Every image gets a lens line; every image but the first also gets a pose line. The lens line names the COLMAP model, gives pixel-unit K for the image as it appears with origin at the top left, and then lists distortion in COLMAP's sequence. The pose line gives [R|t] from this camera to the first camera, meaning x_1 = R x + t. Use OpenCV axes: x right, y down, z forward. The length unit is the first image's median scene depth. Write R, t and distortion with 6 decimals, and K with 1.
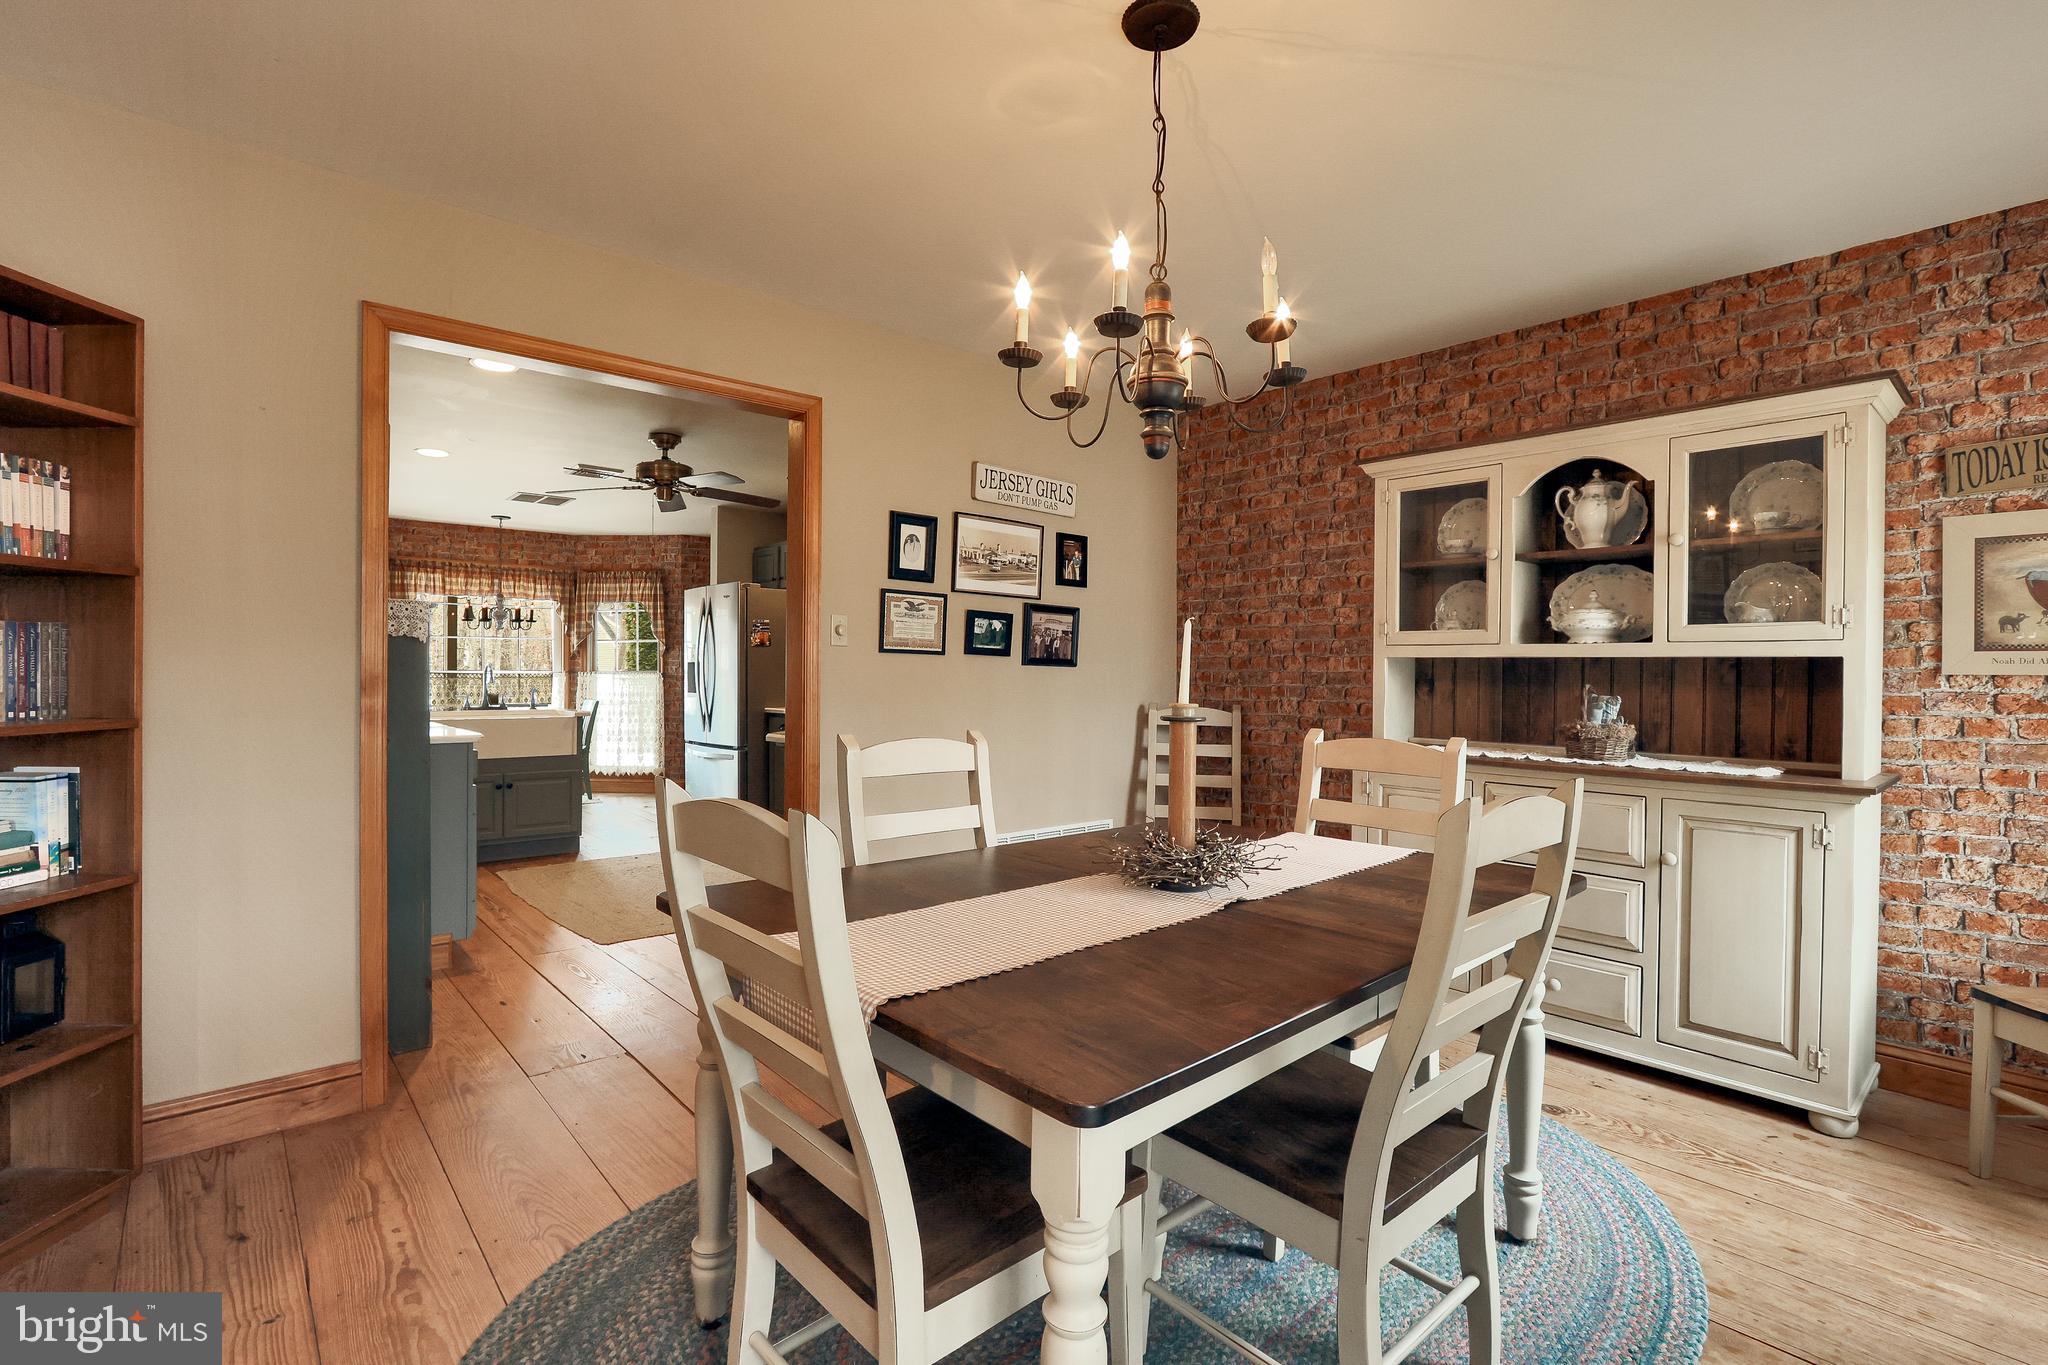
lens RADIAL K [[952.6, 0, 1027.8], [0, 952.6, 683.7], [0, 0, 1]] dist [-0.009602, 0.000125]
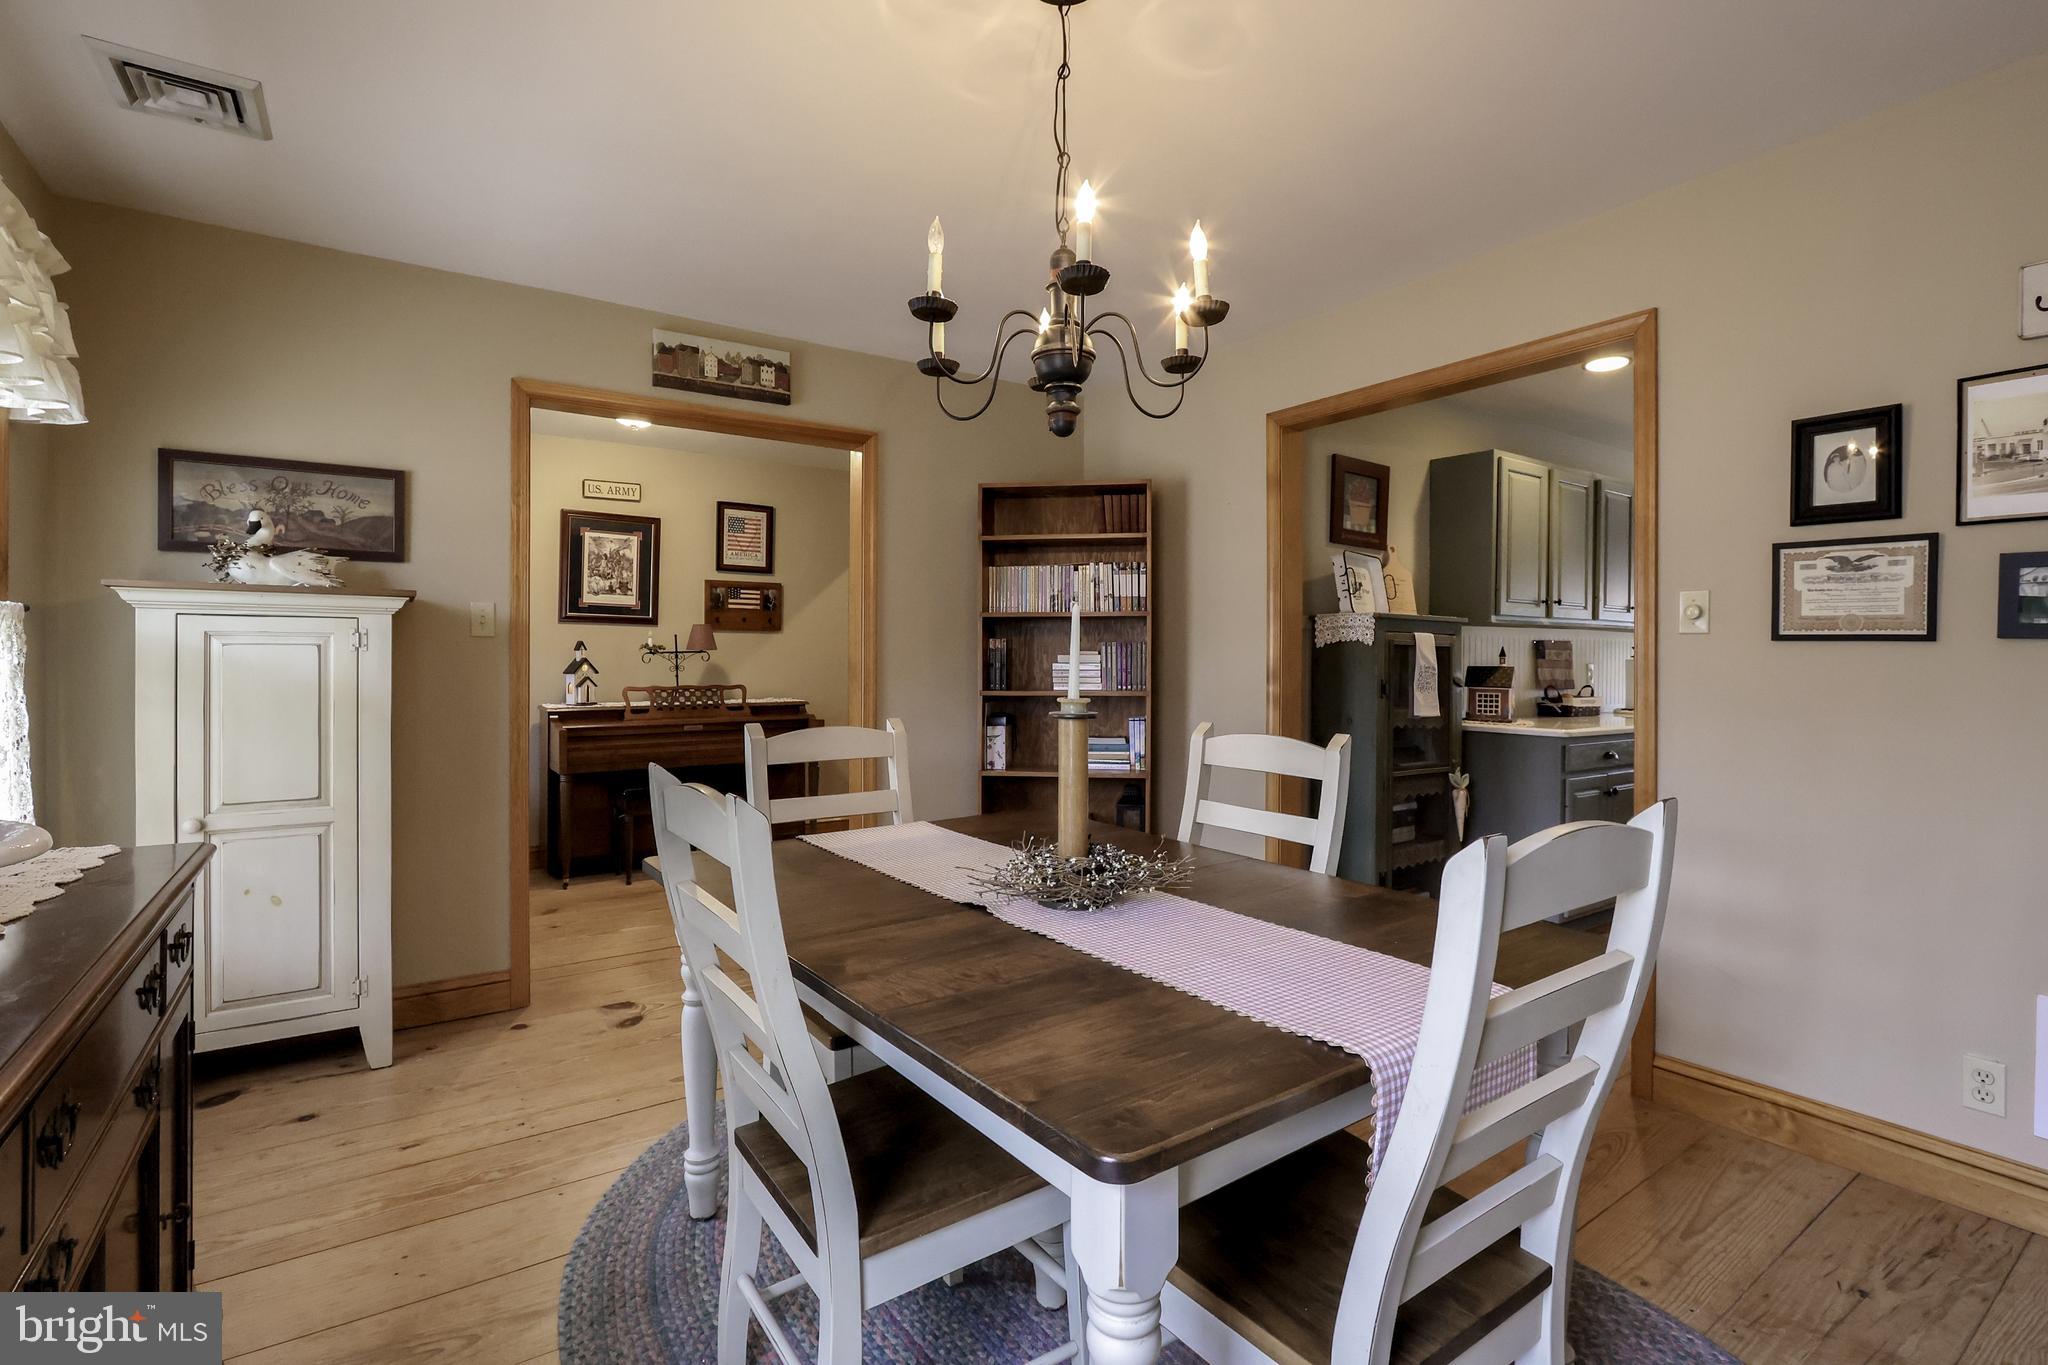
lens RADIAL K [[952.6, 0, 1025.1], [0, 952.6, 655.6], [0, 0, 1]] dist [-0.009602, 0.000125]
pose [[-0.113962, -0.011453, -0.993419, 0.554934], [-0.017390, 0.999803, -0.009532, -0.006741], [0.993333, 0.016190, -0.114139, 0.551445]]
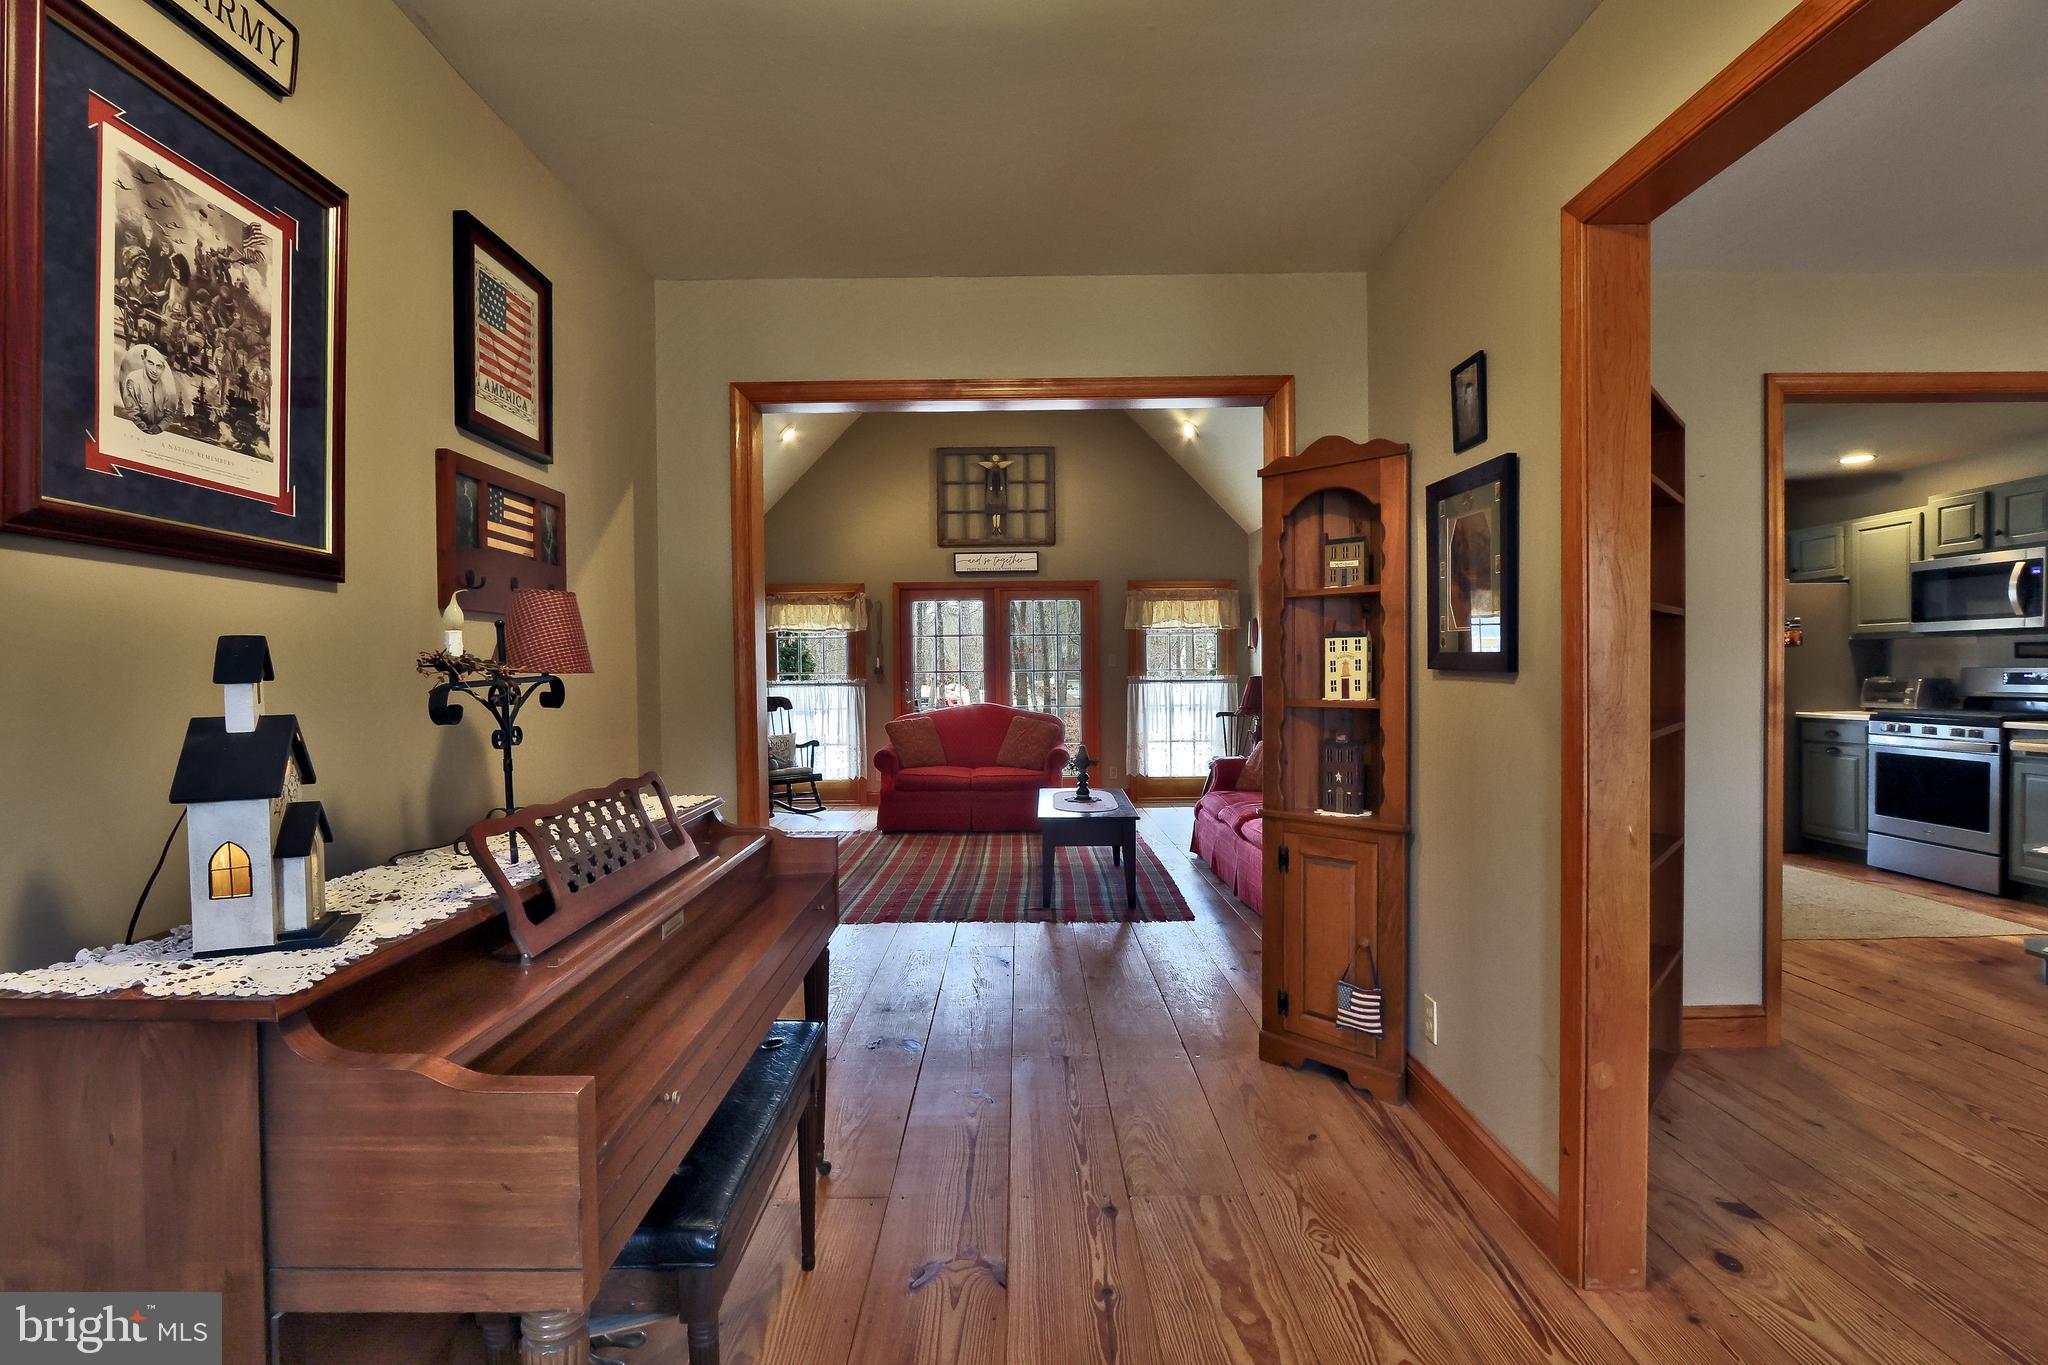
lens RADIAL K [[952.6, 0, 1022.0], [0, 952.6, 680.2], [0, 0, 1]] dist [-0.009602, 0.000125]
pose [[0.743289, -0.005392, -0.668949, -0.436840], [0.005260, 0.999984, -0.002216, -0.015659], [0.668950, -0.001871, 0.743305, -0.358857]]
